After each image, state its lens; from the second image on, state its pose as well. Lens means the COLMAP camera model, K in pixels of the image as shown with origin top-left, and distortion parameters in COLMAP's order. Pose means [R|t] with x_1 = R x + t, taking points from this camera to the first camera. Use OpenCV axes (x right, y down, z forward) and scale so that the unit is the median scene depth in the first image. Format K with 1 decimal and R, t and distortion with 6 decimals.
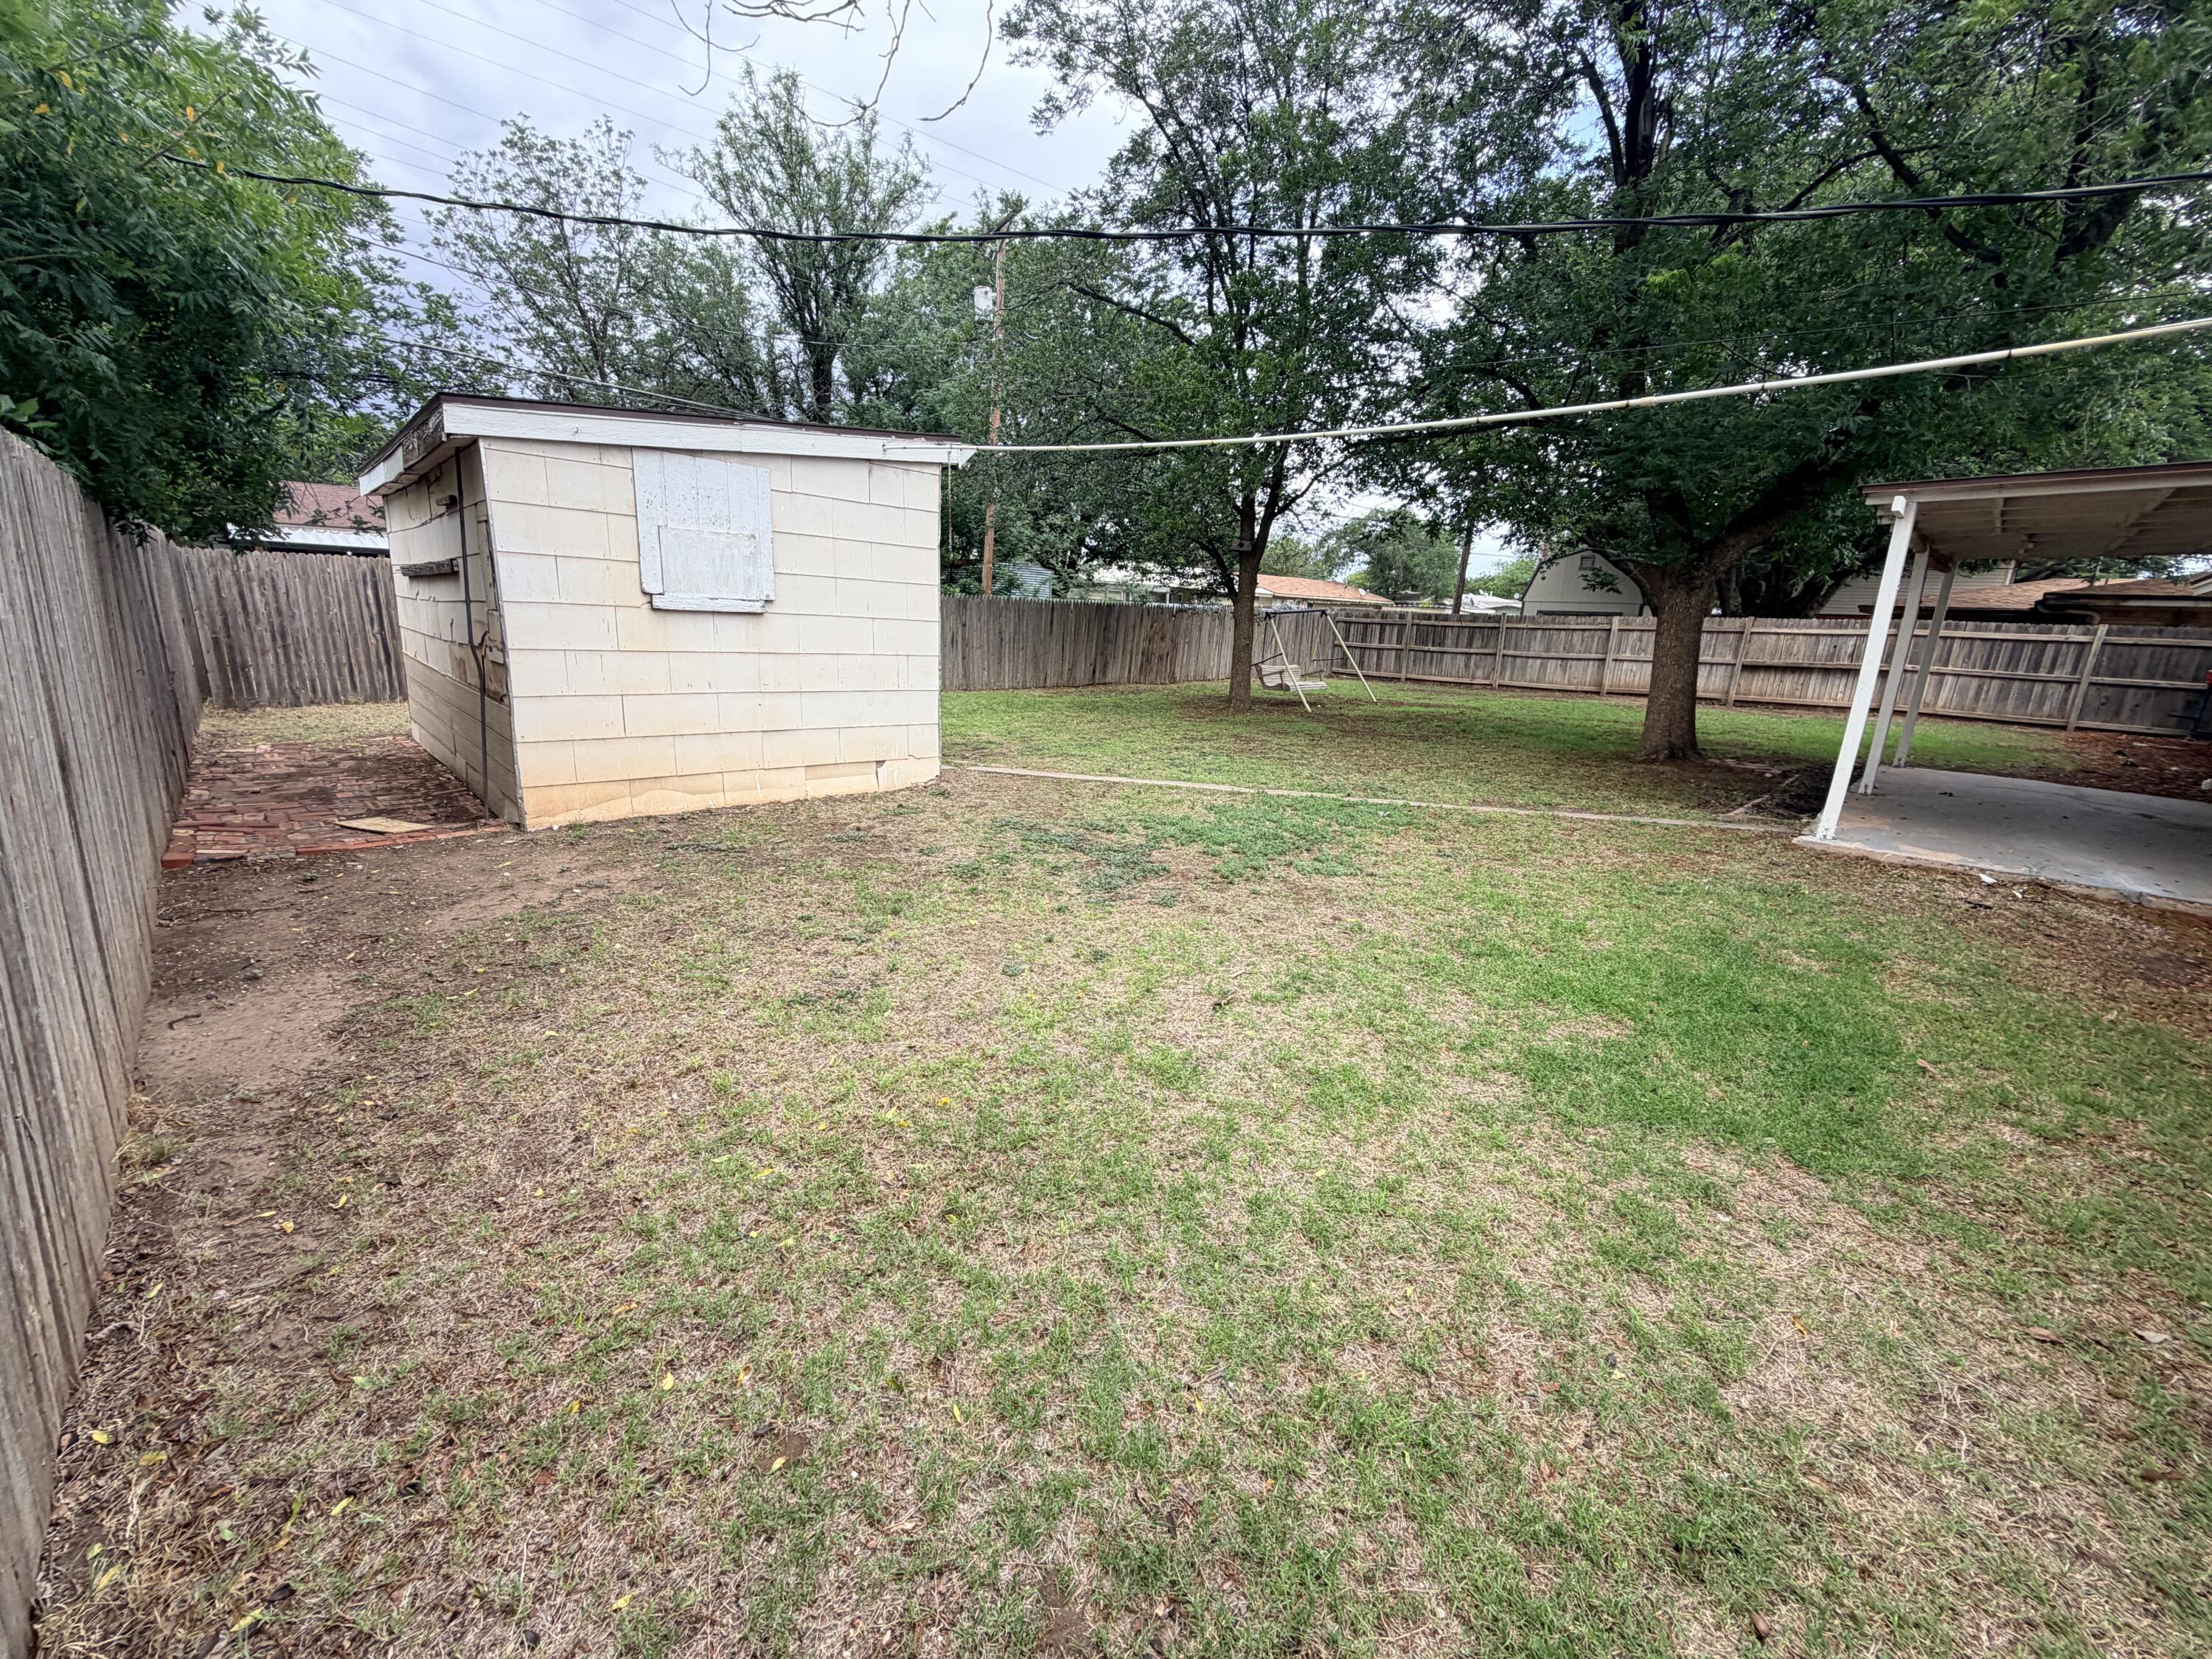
lens RADIAL K [[884.3, 0, 1103.0], [0, 884.3, 831.4], [0, 0, 1]] dist [0.002210, 0.000211]
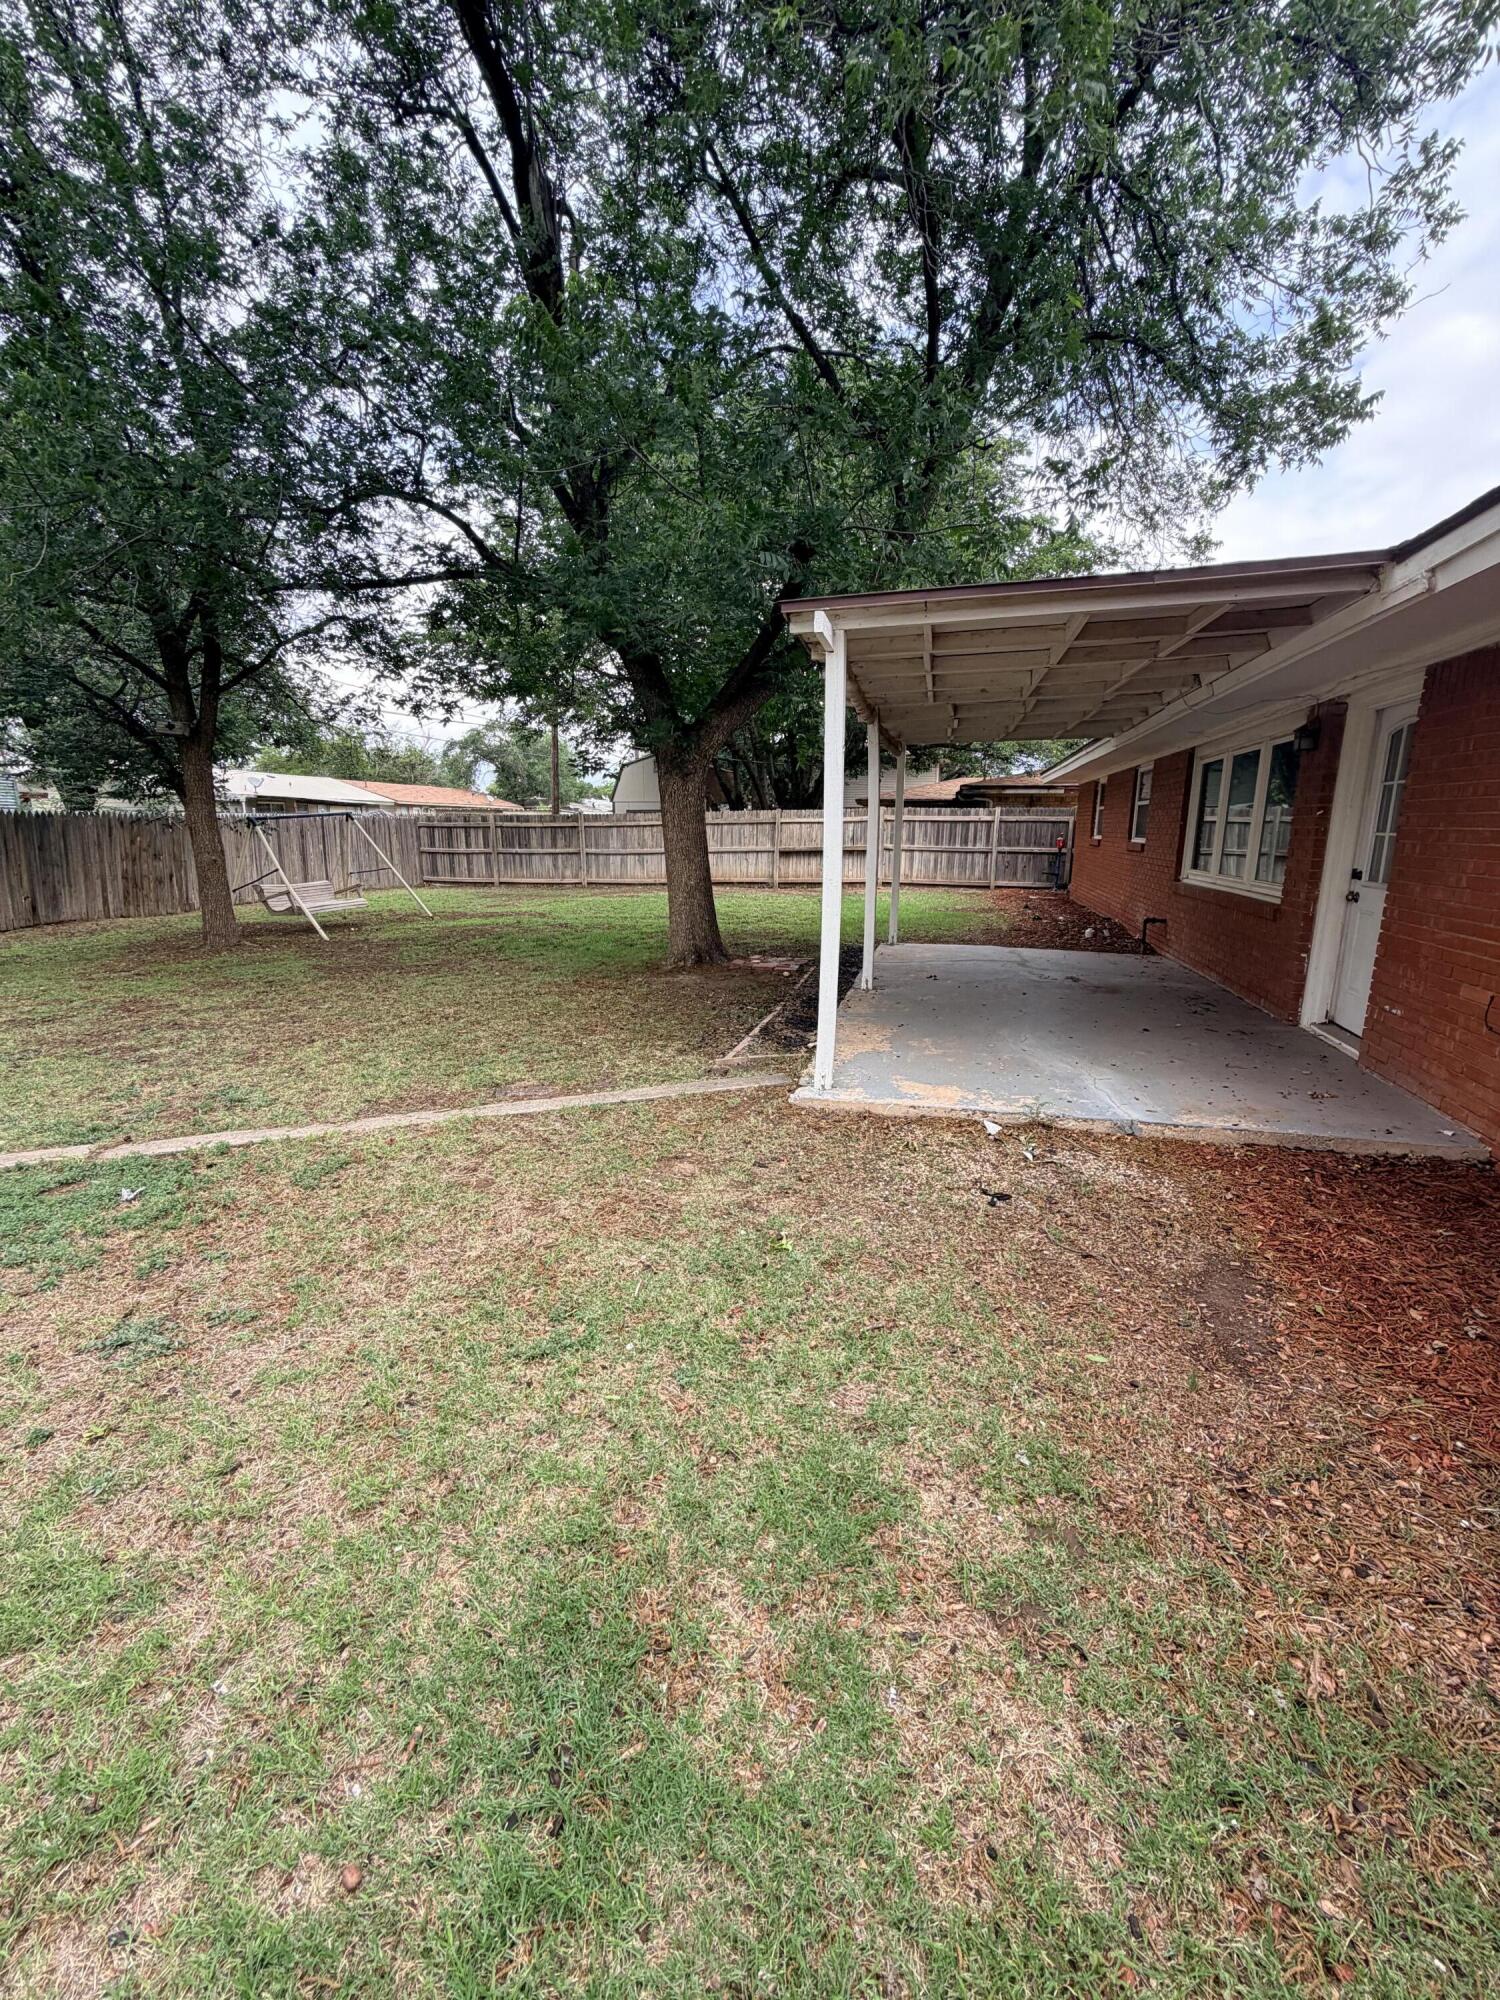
lens RADIAL K [[799.6, 0, 750.3], [0, 799.6, 996.1], [0, 0, 1]] dist [0.002210, 0.000211]
pose [[0.849464, -0.144871, 0.507369, 0.170487], [0.157040, 0.987409, 0.019015, -0.035849], [-0.503736, 0.063524, 0.861519, 0.176272]]
